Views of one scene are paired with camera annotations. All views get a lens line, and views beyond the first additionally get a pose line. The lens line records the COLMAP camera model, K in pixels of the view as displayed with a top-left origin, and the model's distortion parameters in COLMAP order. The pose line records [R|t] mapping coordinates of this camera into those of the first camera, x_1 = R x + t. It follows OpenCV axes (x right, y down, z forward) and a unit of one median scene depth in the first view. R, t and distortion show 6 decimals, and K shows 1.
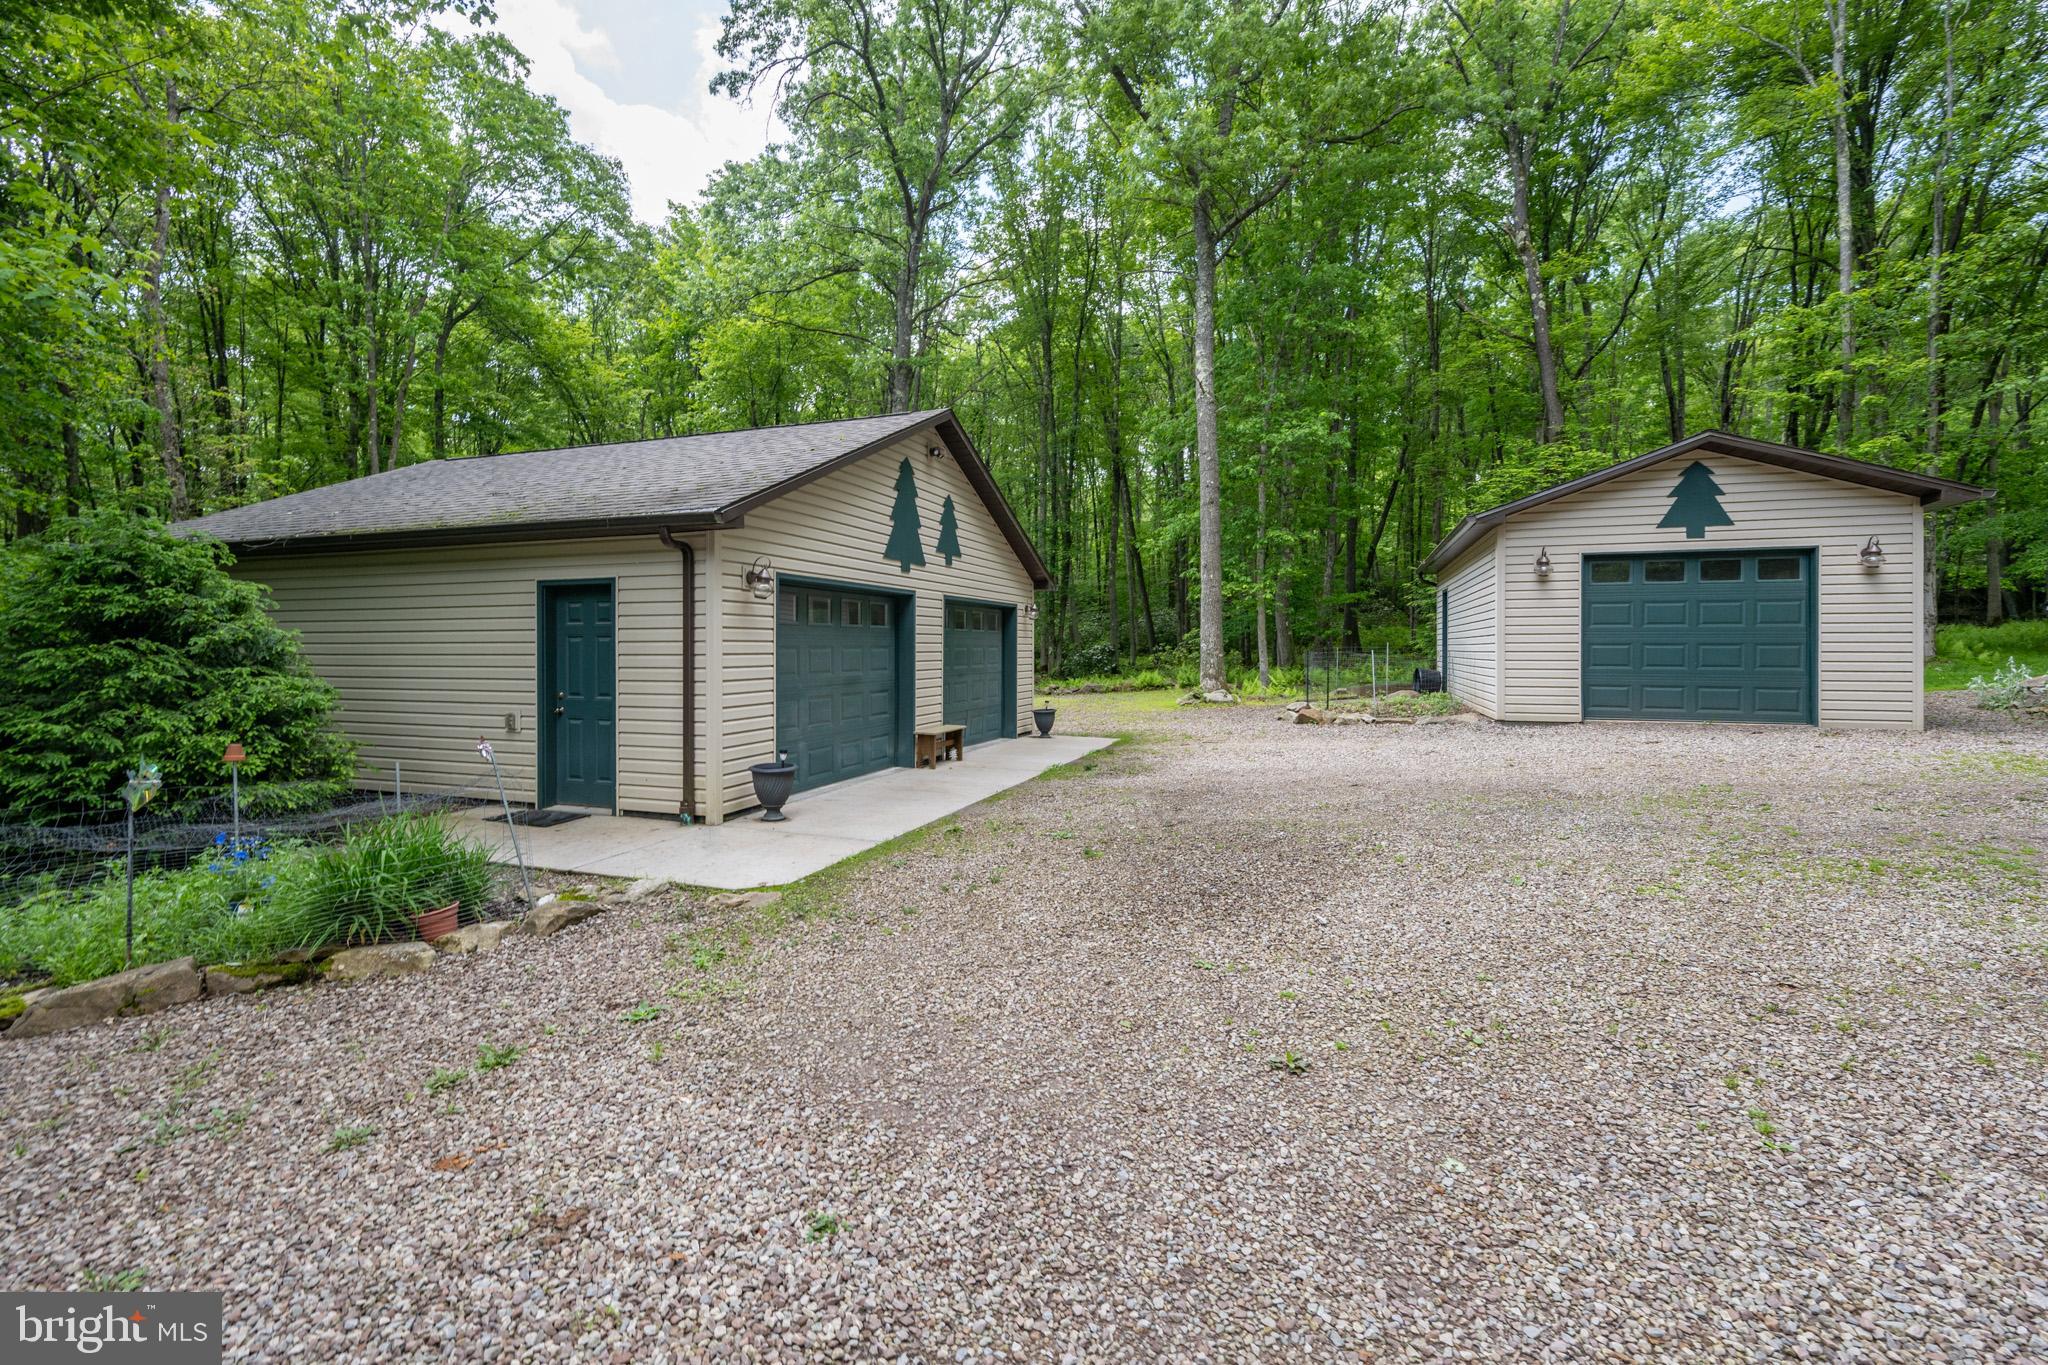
lens RADIAL K [[878.0, 0, 1021.5], [0, 878.0, 668.7], [0, 0, 1]] dist [0.000305, -0.000121]
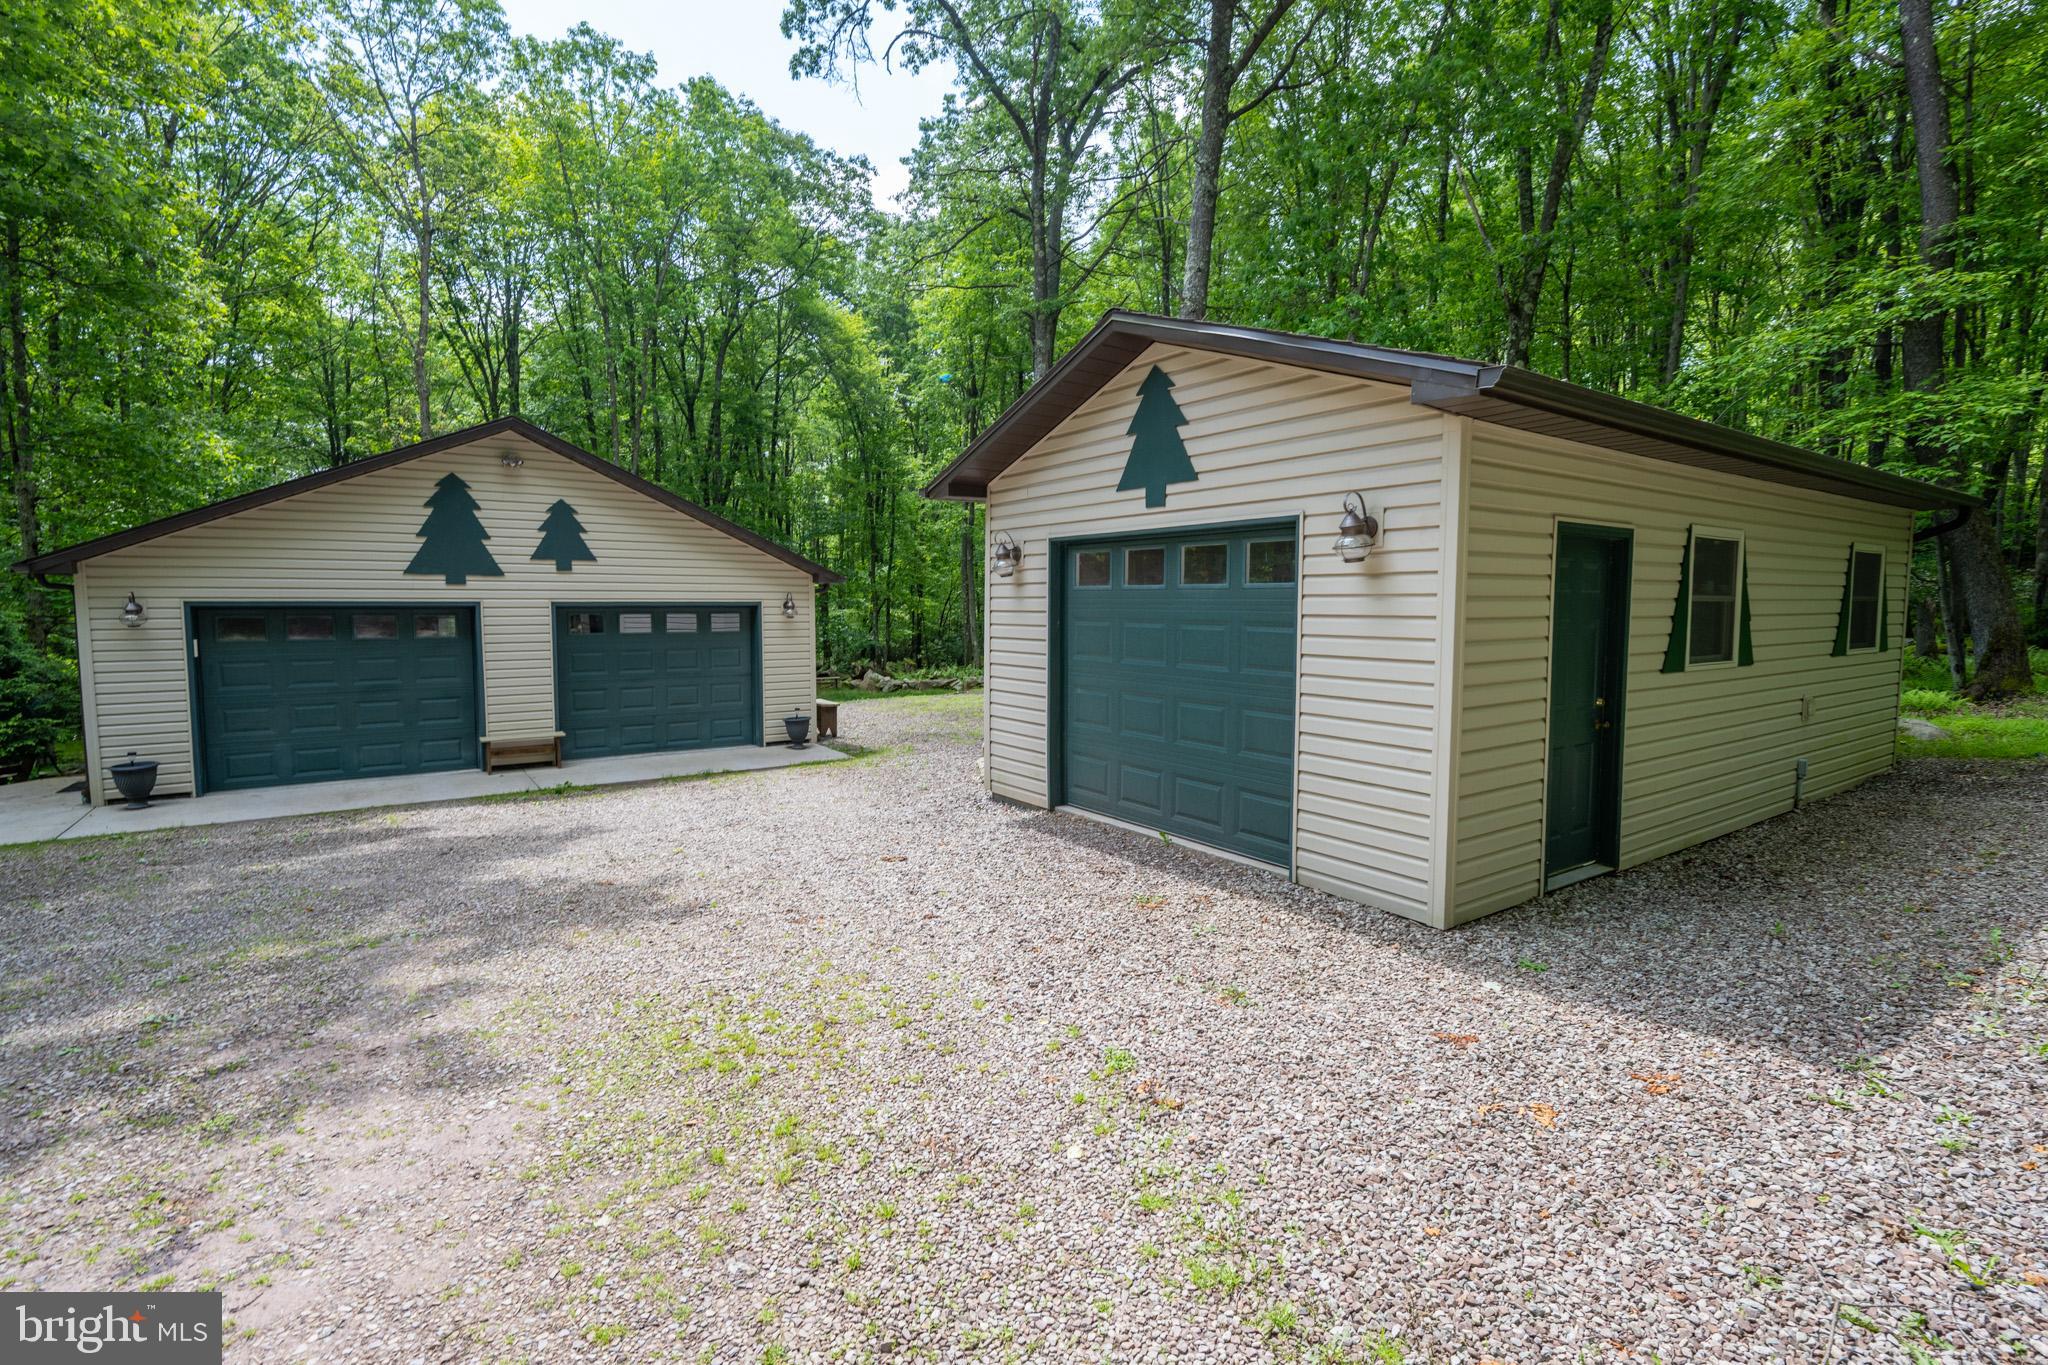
lens RADIAL K [[935.5, 0, 1029.2], [0, 935.5, 677.1], [0, 0, 1]] dist [0.001690, 0.000046]
pose [[0.836334, 0.043108, -0.546522, 1.021026], [-0.011301, 0.998047, 0.061429, -0.076791], [0.548103, -0.045199, 0.835189, 0.454635]]
